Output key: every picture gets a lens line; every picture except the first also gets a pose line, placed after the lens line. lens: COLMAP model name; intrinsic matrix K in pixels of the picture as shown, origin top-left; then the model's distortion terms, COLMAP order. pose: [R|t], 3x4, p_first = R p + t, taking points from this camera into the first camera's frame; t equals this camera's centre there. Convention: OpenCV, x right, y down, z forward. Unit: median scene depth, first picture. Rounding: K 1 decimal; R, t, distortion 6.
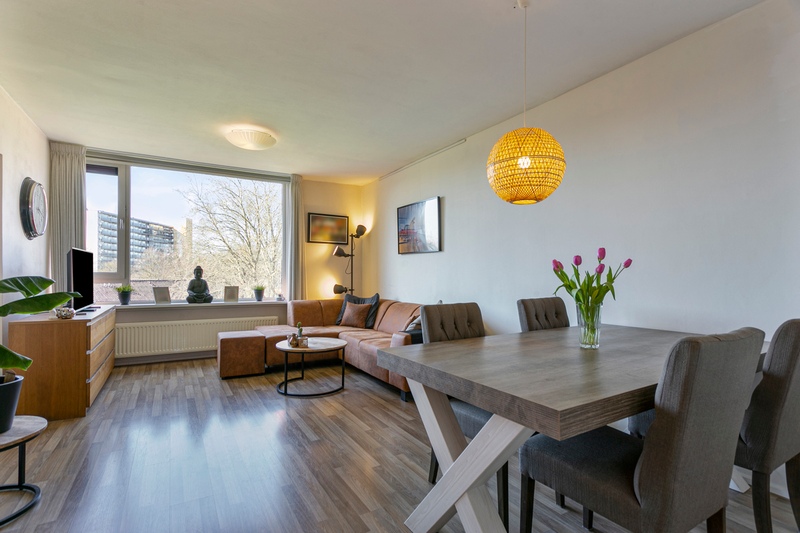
lens RADIAL K [[381.4, 0, 397.7], [0, 381.4, 272.7], [0, 0, 1]] dist [0.003395, 0.000833]
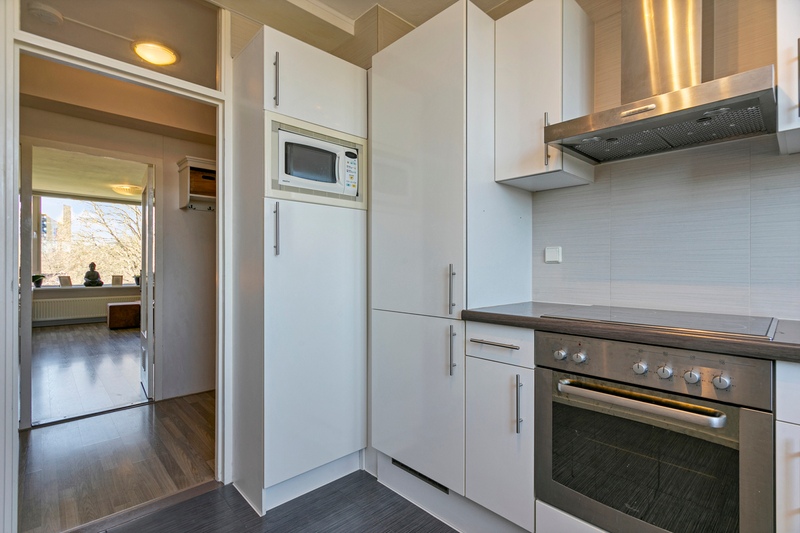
lens RADIAL K [[381.4, 0, 403.3], [0, 381.4, 262.0], [0, 0, 1]] dist [0.003395, 0.000833]
pose [[0.974945, -0.005534, 0.222375, 0.358508], [0.006723, 0.999967, -0.004590, -0.003603], [-0.222343, 0.005970, 0.974950, -0.785318]]
